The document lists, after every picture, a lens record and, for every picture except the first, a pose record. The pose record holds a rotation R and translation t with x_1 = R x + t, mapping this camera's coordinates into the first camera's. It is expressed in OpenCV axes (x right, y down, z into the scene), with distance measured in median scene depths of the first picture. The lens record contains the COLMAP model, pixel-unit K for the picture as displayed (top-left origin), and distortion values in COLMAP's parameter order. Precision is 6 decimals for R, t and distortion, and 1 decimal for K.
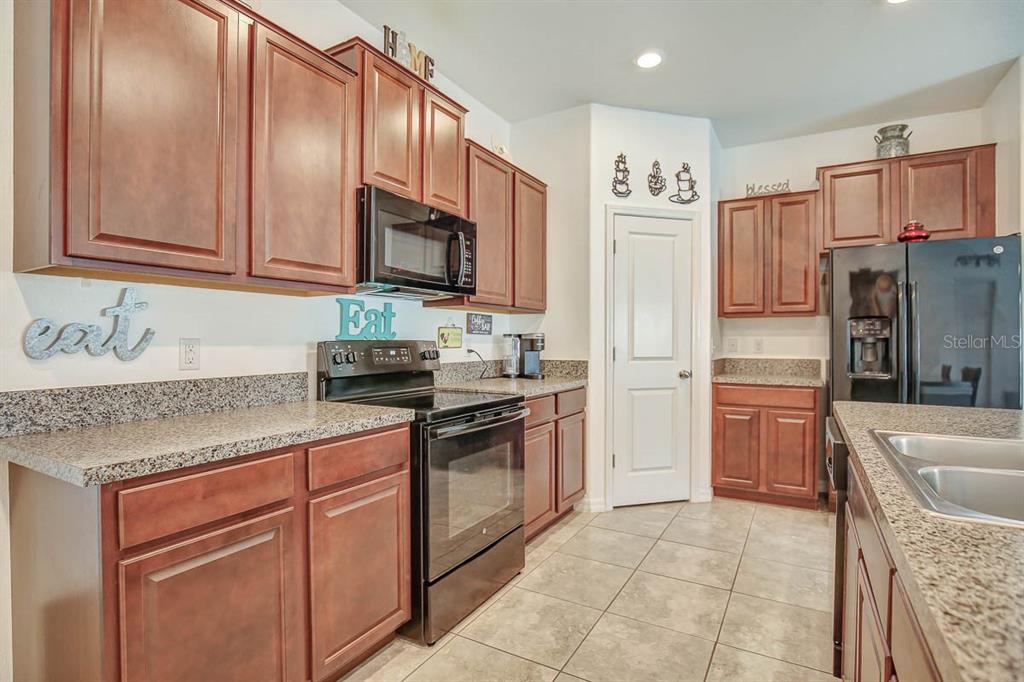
lens RADIAL K [[496.8, 0, 510.2], [0, 496.8, 343.6], [0, 0, 1]] dist [-0.033630, 0.007438]
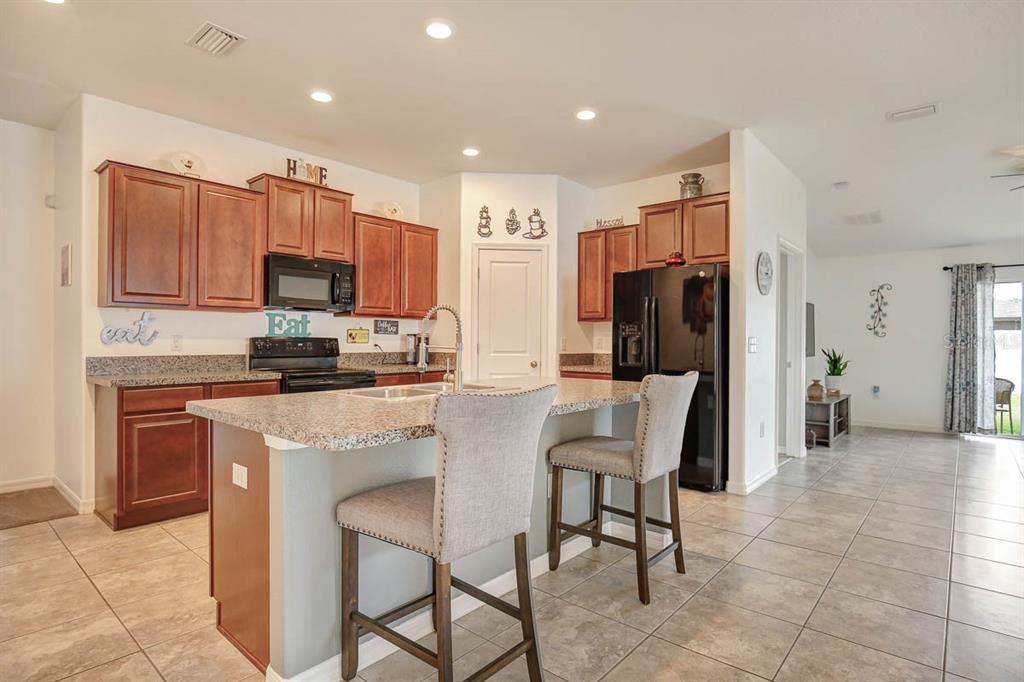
lens RADIAL K [[529.5, 0, 515.3], [0, 529.5, 340.1], [0, 0, 1]] dist [-0.022353, 0.002629]
pose [[0.983729, 0.004431, -0.179601, 0.595046], [-0.006112, 0.999943, -0.008804, 0.010595], [0.179552, 0.009759, 0.983700, -0.472578]]
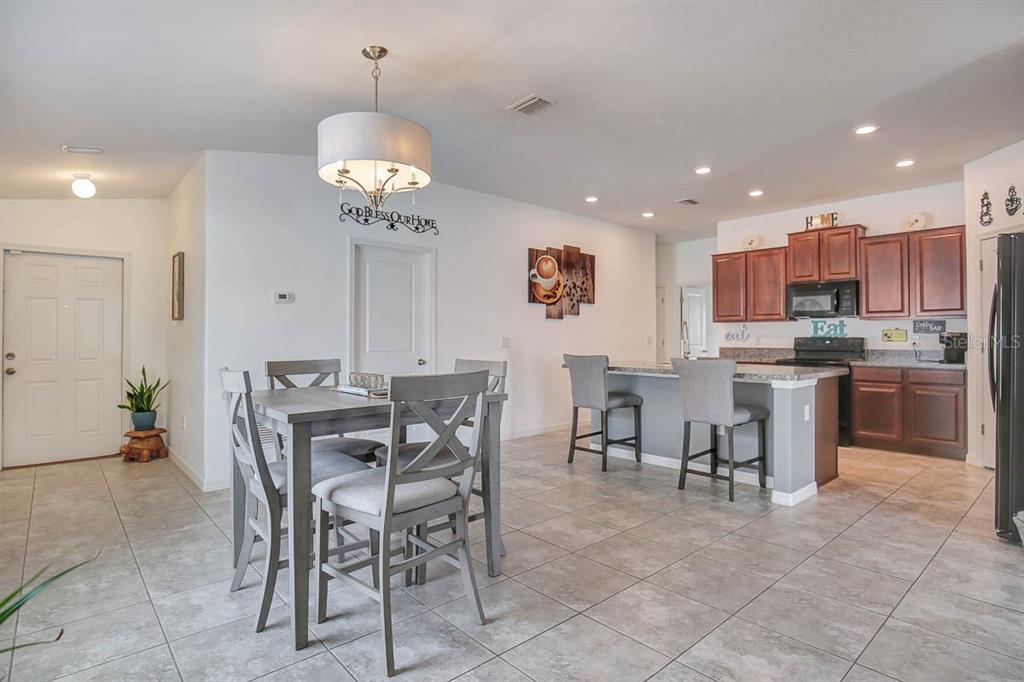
lens RADIAL K [[529.5, 0, 517.1], [0, 529.5, 327.3], [0, 0, 1]] dist [-0.022353, 0.002629]
pose [[-0.305773, -0.018118, -0.951932, 1.921253], [-0.008083, 0.999832, -0.016433, 0.000304], [0.952070, 0.002670, -0.305869, 0.258711]]
